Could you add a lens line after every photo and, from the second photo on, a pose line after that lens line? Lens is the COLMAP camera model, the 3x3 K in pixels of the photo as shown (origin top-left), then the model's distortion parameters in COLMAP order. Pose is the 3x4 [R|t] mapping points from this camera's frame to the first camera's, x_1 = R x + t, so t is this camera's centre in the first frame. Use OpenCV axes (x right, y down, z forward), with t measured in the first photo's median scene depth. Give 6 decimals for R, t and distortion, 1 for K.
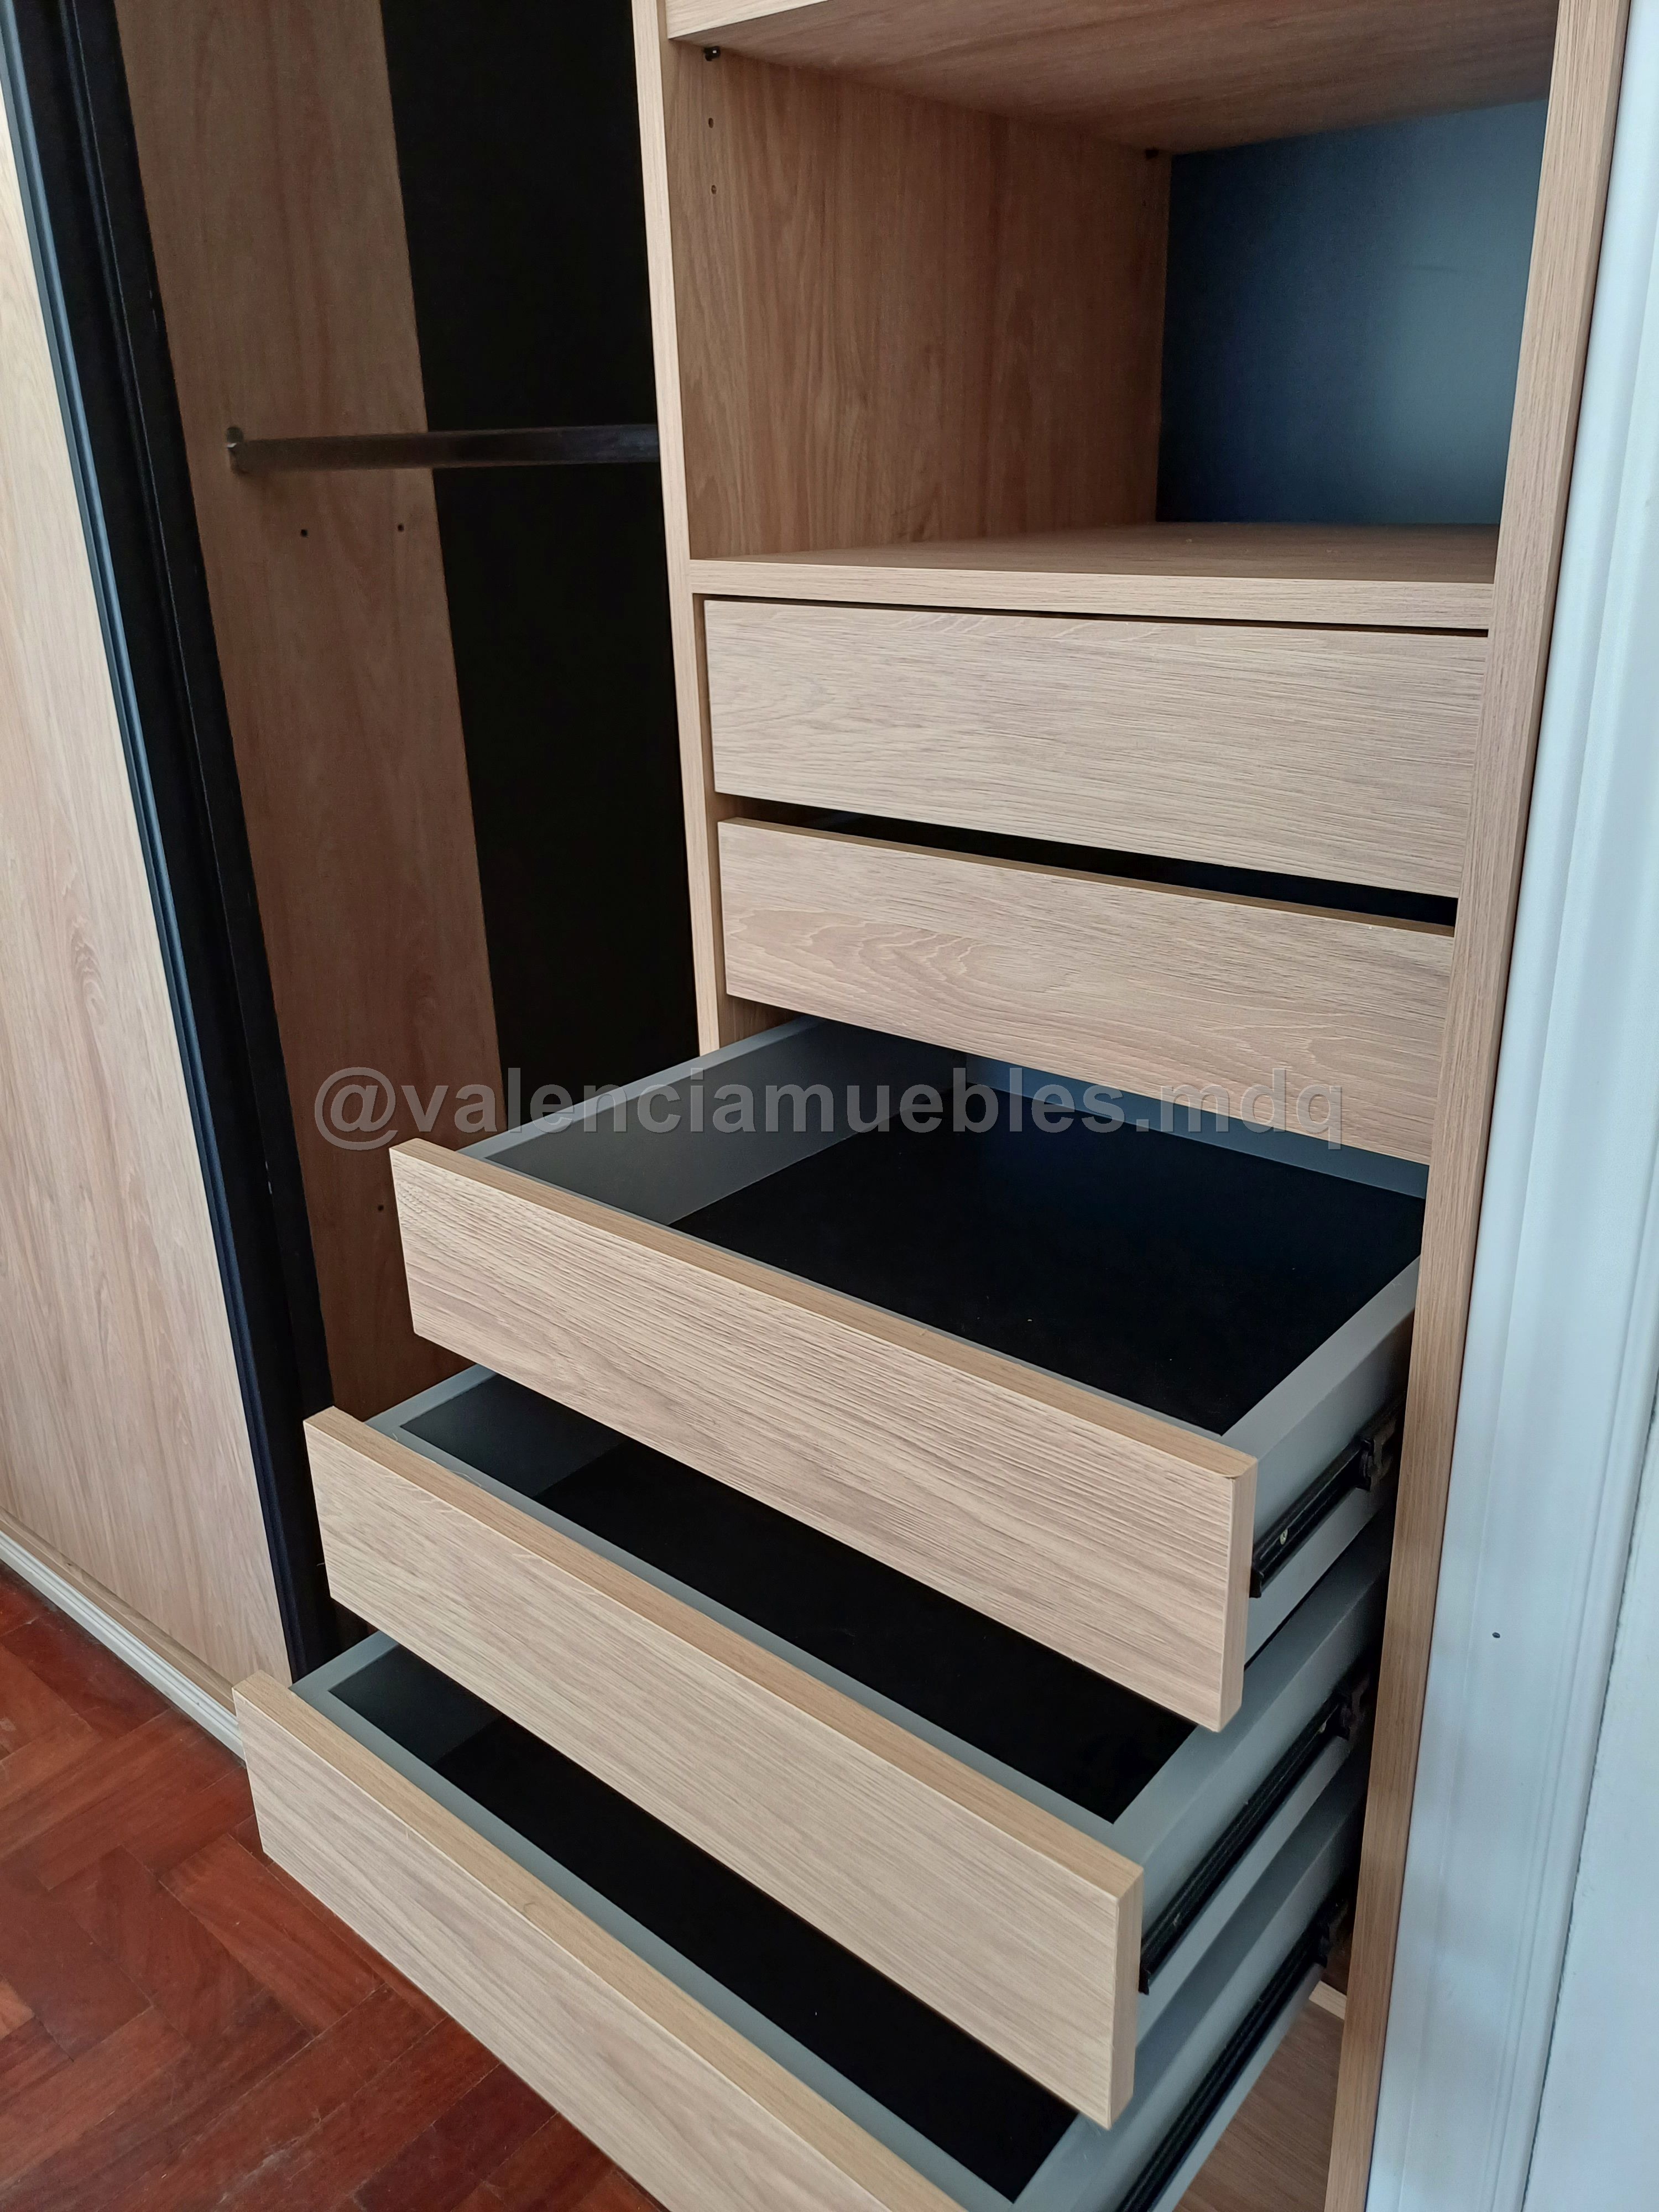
lens RADIAL K [[1634.4, 0, 864.4], [0, 1634.4, 1132.9], [0, 0, 1]] dist [0.131681, -0.233608]
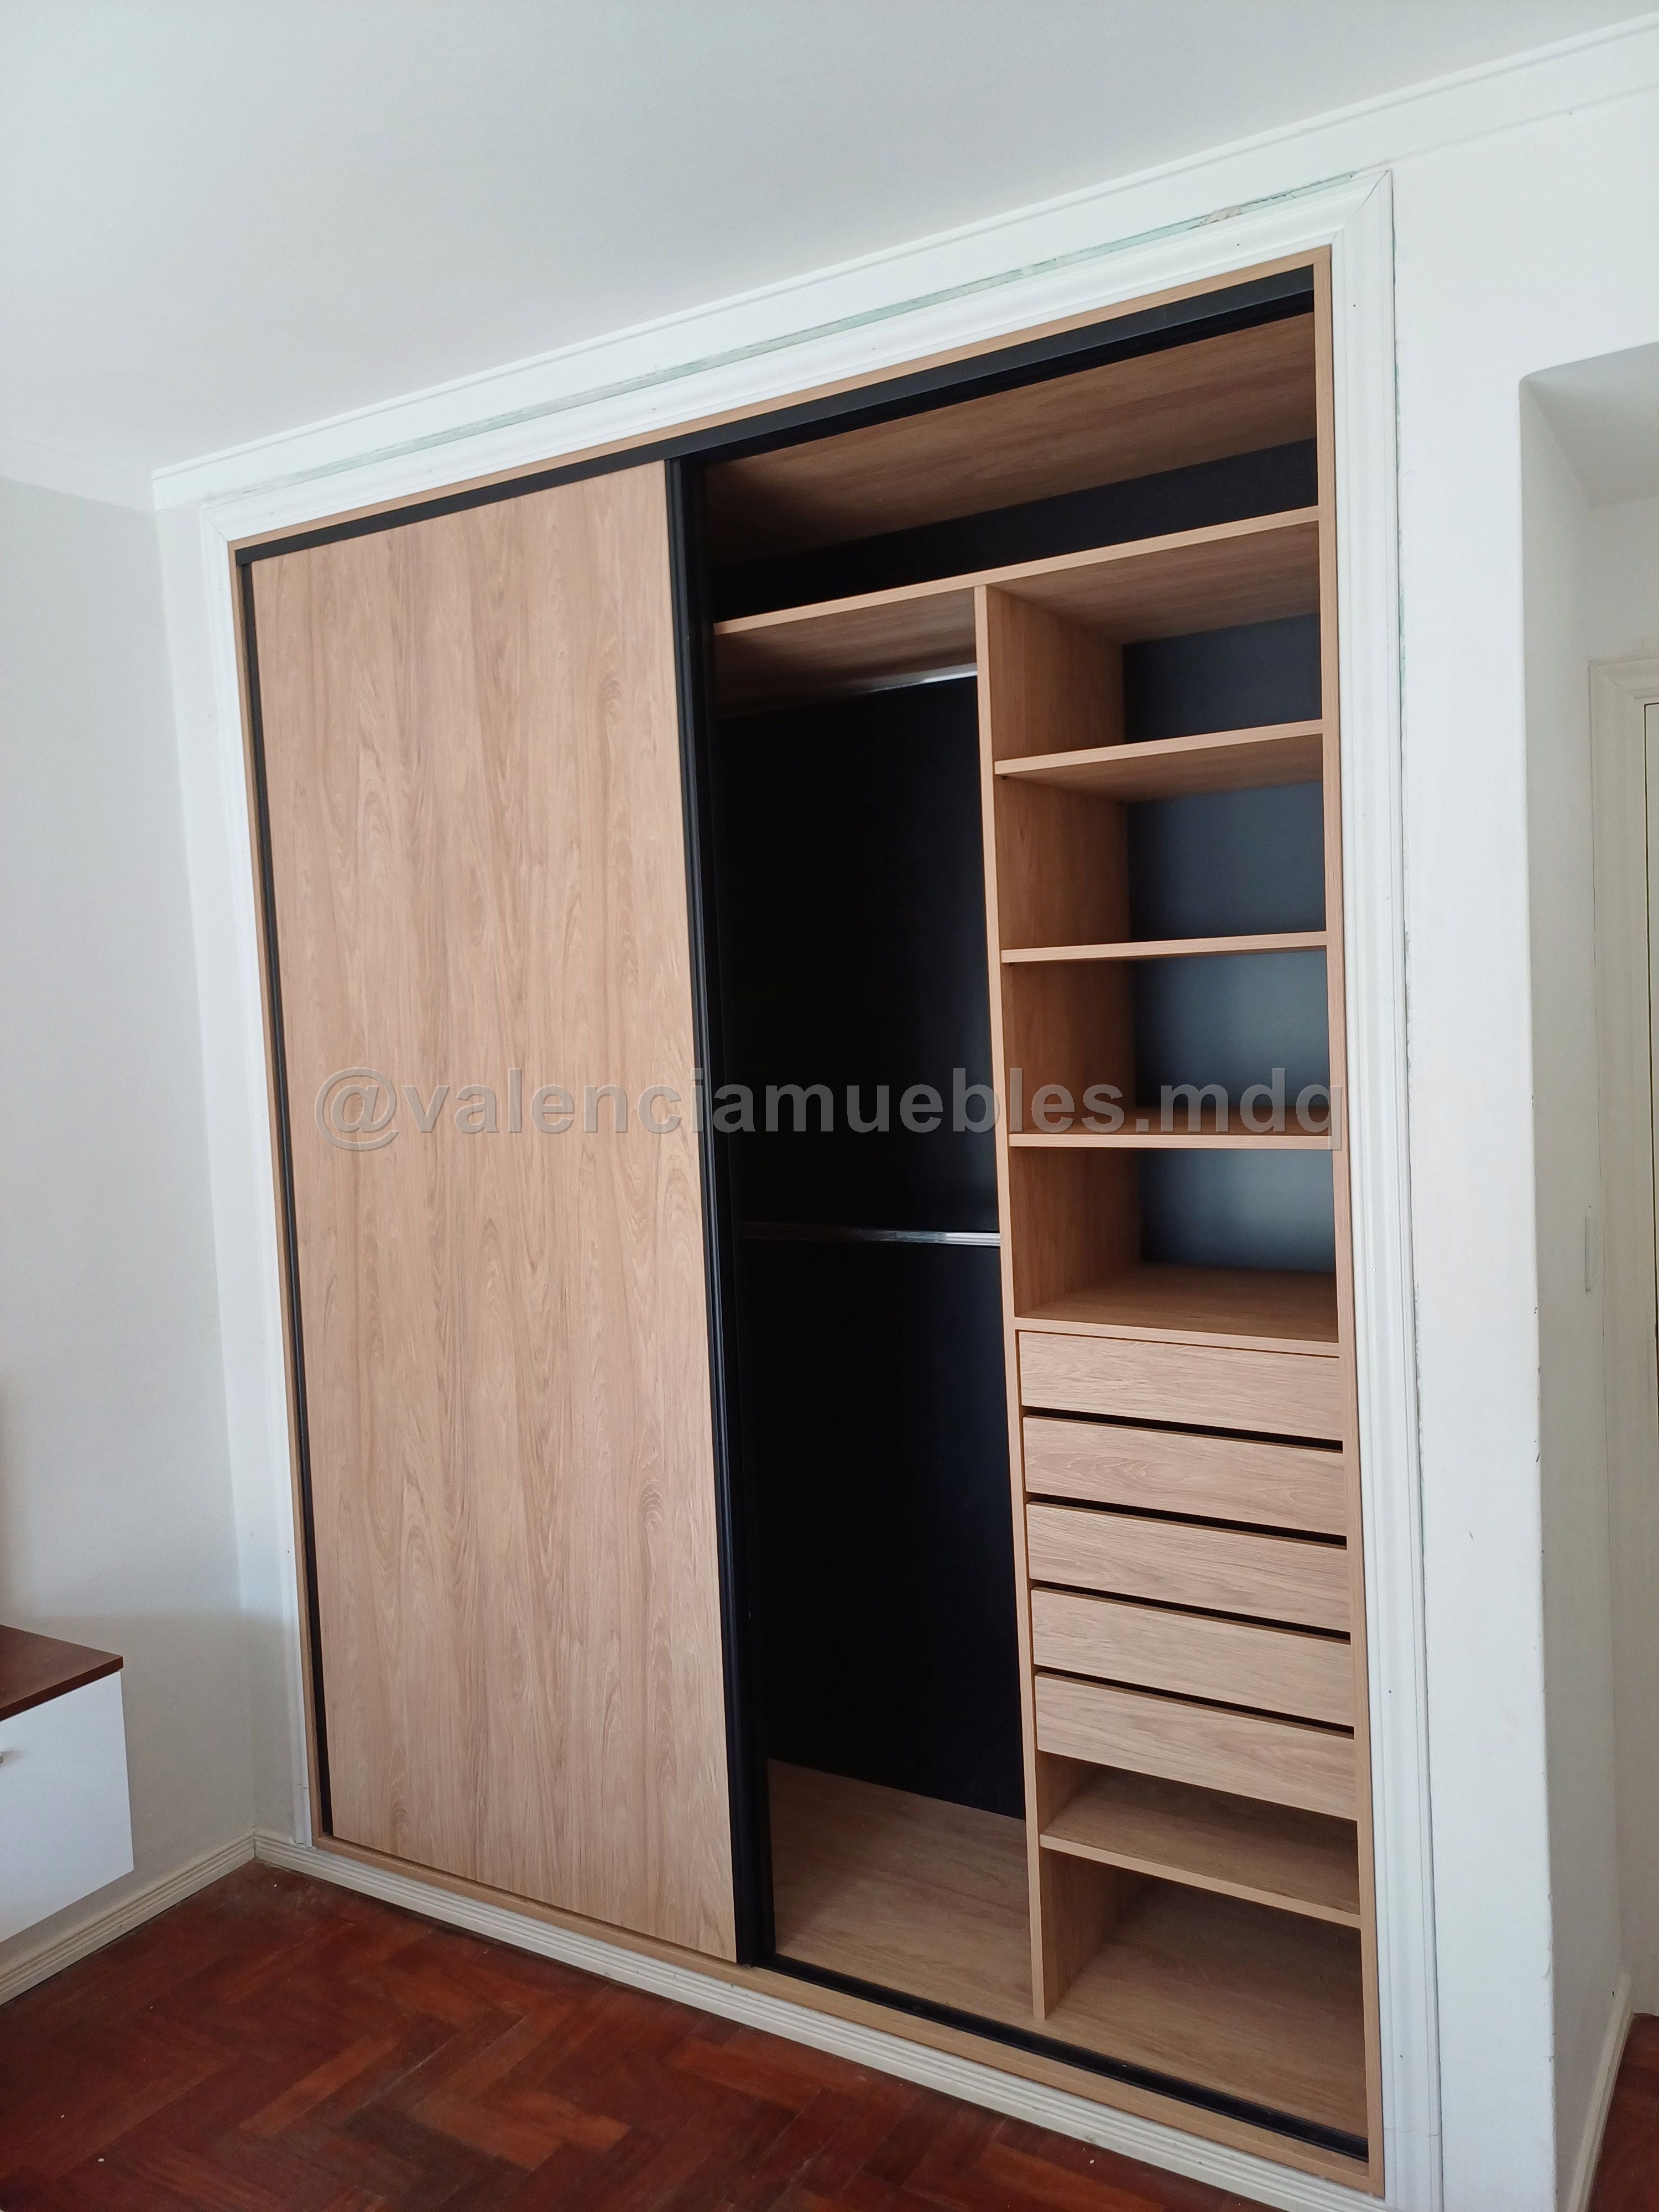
lens RADIAL K [[1634.4, 0, 864.4], [0, 1634.4, 1132.9], [0, 0, 1]] dist [0.131681, -0.233608]
pose [[0.991028, -0.036279, 0.128638, -0.605198], [0.074267, 0.949666, -0.304333, 0.127652], [-0.111122, 0.311156, 0.943840, -1.355630]]
